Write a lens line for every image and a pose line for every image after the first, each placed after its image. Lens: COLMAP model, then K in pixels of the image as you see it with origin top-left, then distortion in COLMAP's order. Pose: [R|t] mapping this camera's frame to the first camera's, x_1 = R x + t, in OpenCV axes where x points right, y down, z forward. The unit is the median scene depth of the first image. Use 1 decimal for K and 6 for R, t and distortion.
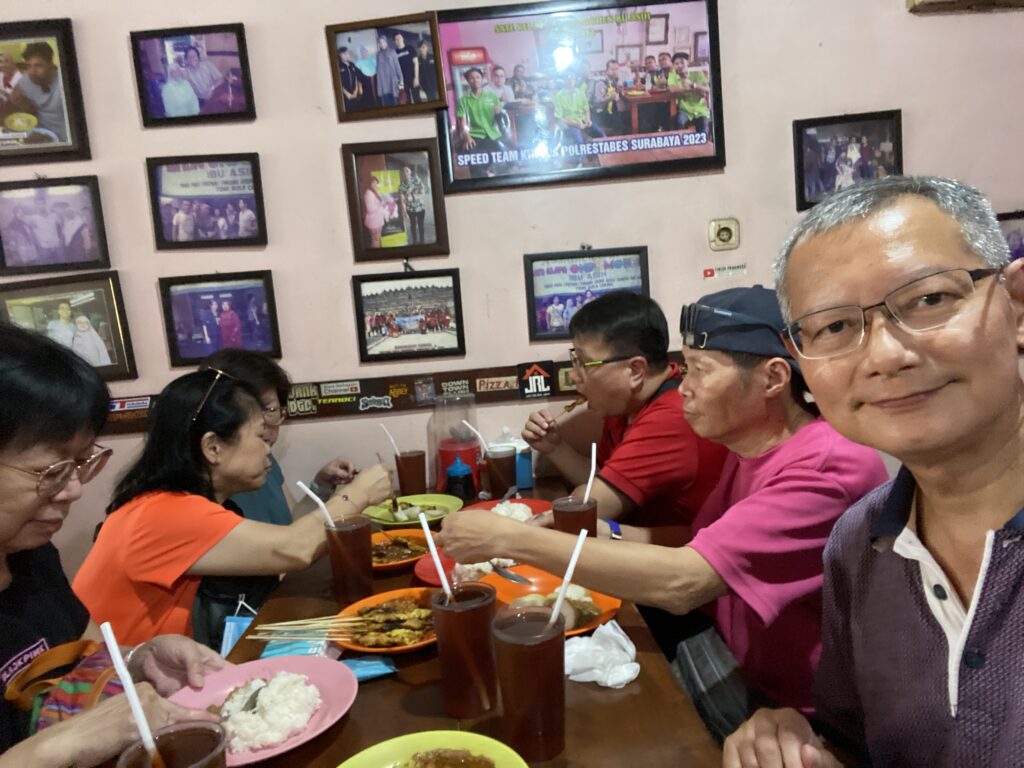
lens RADIAL K [[687.7, 0, 520.9], [0, 687.7, 386.7], [0, 0, 1]] dist [-0.006526, -0.021489]
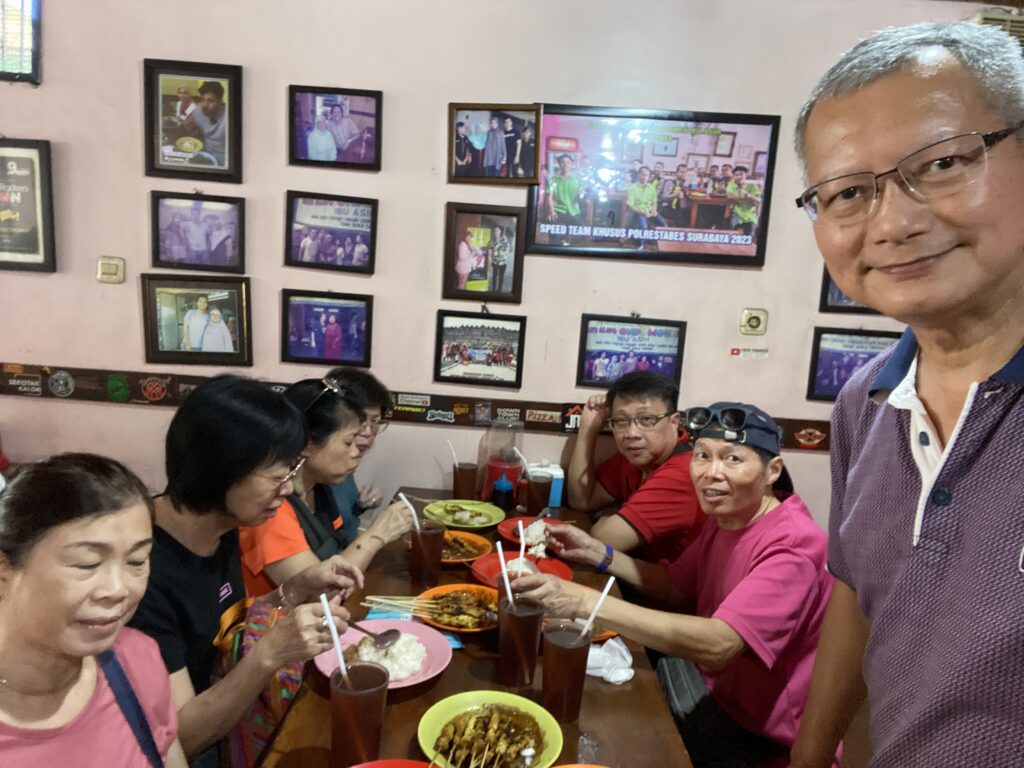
lens RADIAL K [[687.7, 0, 508.8], [0, 687.7, 380.5], [0, 0, 1]] dist [-0.006526, -0.021489]
pose [[0.987148, 0.154272, -0.041705, -0.055980], [-0.153409, 0.987891, 0.023161, -0.088327], [0.044773, -0.016465, 0.998861, -0.204462]]
